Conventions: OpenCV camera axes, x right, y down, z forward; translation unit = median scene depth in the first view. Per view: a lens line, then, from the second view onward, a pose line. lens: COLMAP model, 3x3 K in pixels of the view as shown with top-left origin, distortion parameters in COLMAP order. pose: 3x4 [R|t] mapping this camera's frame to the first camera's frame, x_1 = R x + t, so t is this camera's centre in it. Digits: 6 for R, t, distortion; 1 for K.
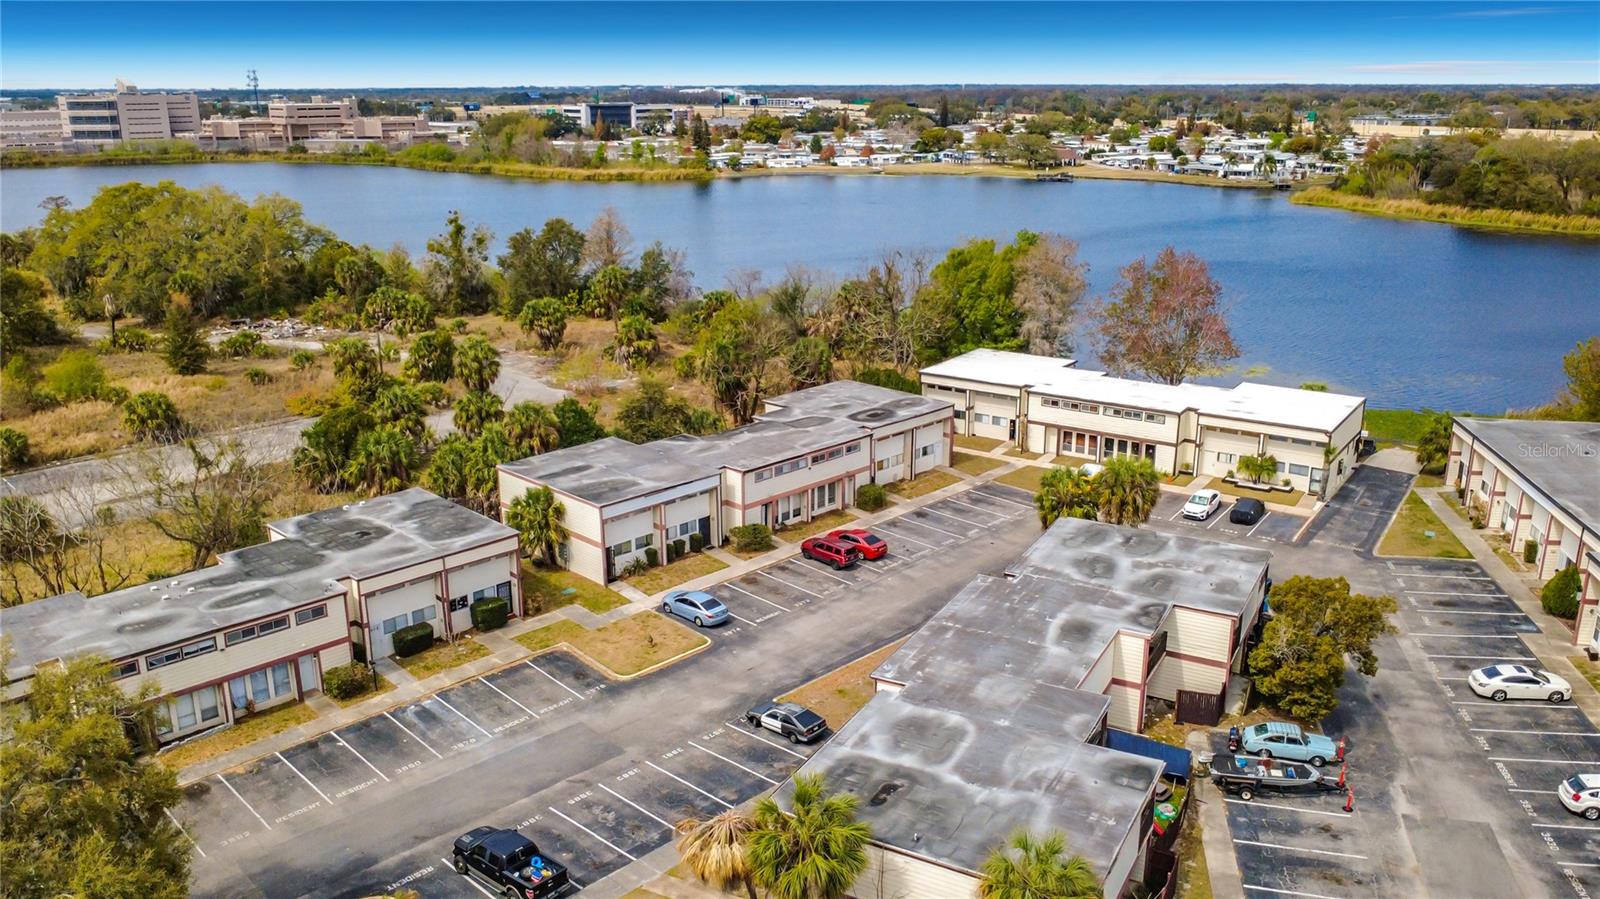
lens RADIAL K [[1143.1, 0, 800.0], [0, 1143.1, 449.5], [0, 0, 1]] dist [0.042711, -0.000553]
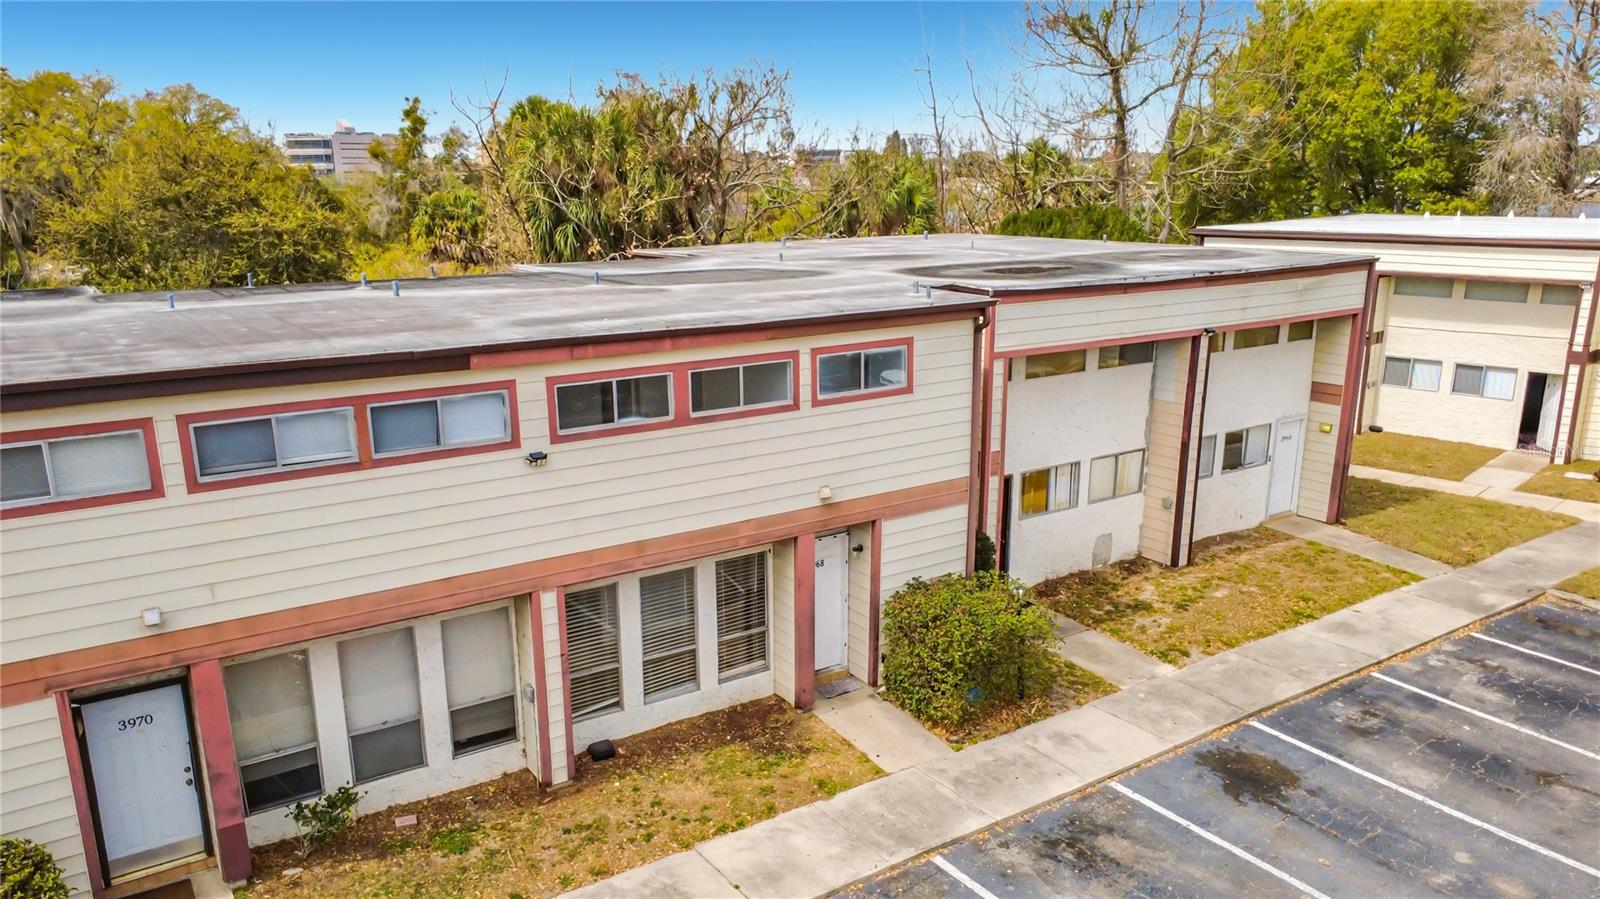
lens RADIAL K [[1143.1, 0, 800.0], [0, 1143.1, 449.5], [0, 0, 1]] dist [0.042711, -0.000553]
pose [[0.982668, 0.042362, -0.180468, 0.066155], [-0.052789, 0.997178, -0.053371, 0.020182], [0.177698, 0.061973, 0.982132, 0.782658]]
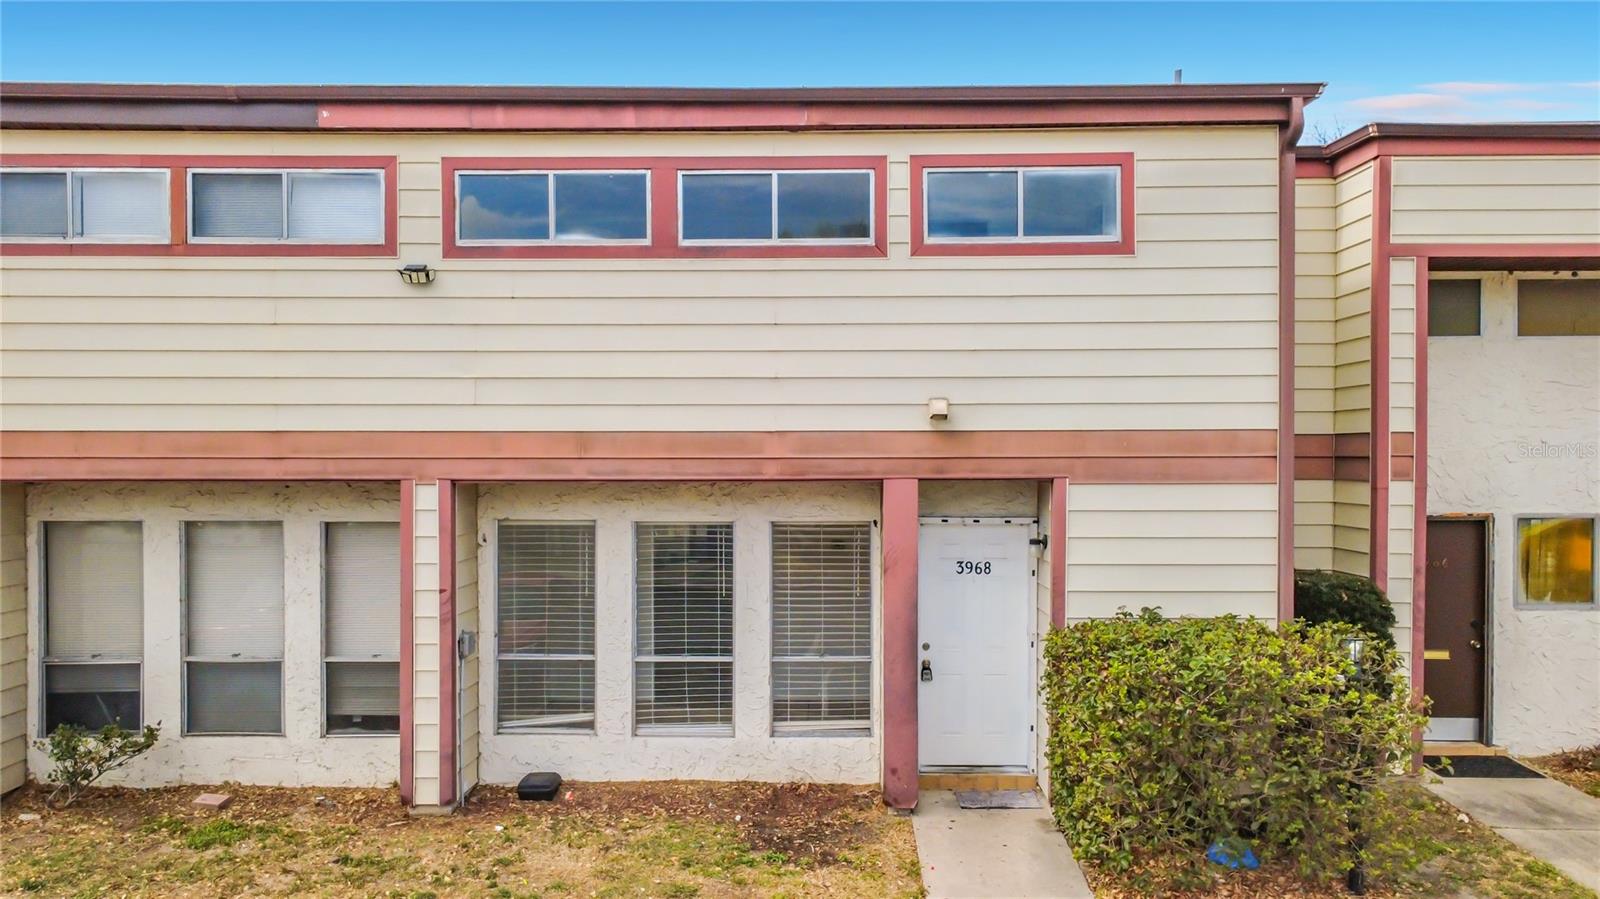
lens RADIAL K [[1143.1, 0, 800.0], [0, 1143.1, 449.5], [0, 0, 1]] dist [0.042711, -0.000553]
pose [[0.709634, 0.000844, -0.704570, 0.100001], [-0.204741, 0.957094, -0.205066, 0.043128], [0.674167, 0.289776, 0.679359, 0.878001]]
